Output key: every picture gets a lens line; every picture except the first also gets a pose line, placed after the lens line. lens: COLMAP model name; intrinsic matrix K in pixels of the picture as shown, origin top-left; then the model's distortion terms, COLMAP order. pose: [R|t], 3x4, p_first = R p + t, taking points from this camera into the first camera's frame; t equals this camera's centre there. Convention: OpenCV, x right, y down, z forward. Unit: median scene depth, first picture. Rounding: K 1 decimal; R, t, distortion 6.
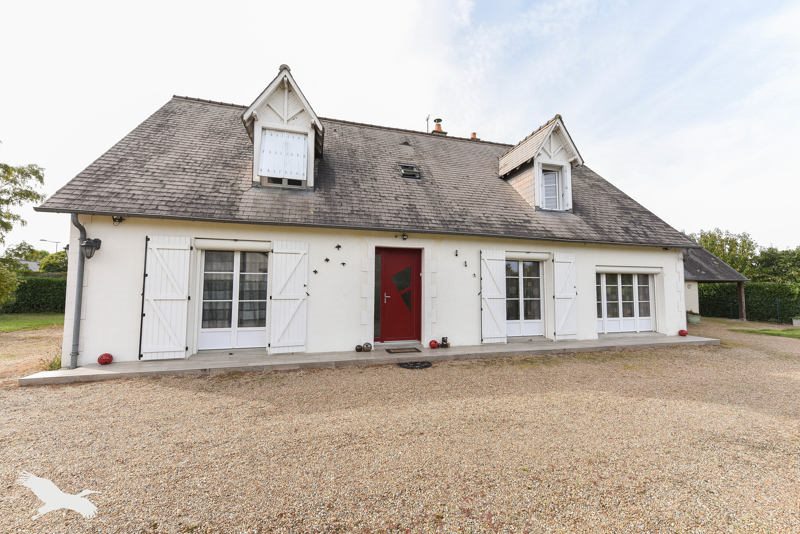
lens RADIAL K [[317.8, 0, 401.0], [0, 317.8, 274.6], [0, 0, 1]] dist [0.000439, 0.000043]
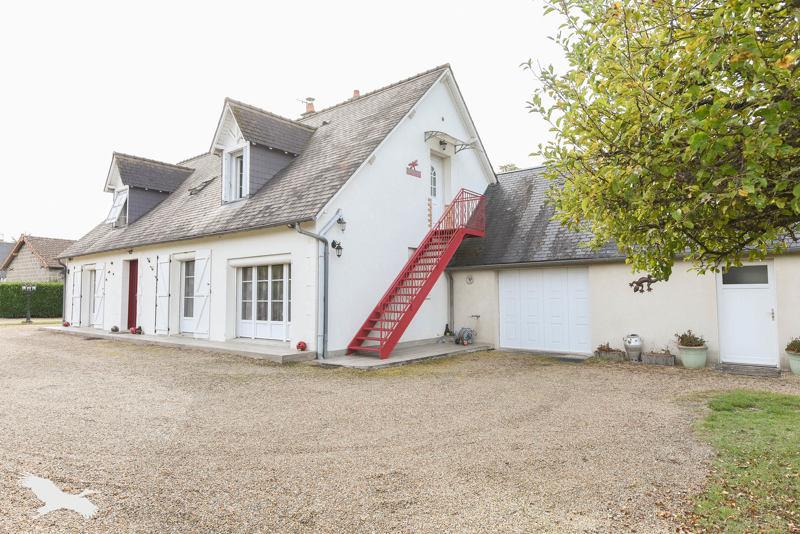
lens RADIAL K [[456.1, 0, 400.0], [0, 456.1, 267.0], [0, 0, 1]] dist [0.000074, 0.000053]
pose [[0.603511, -0.051220, -0.795708, 1.810794], [0.055592, 0.998209, -0.022090, 0.044675], [0.795415, -0.030904, 0.605277, 0.581820]]
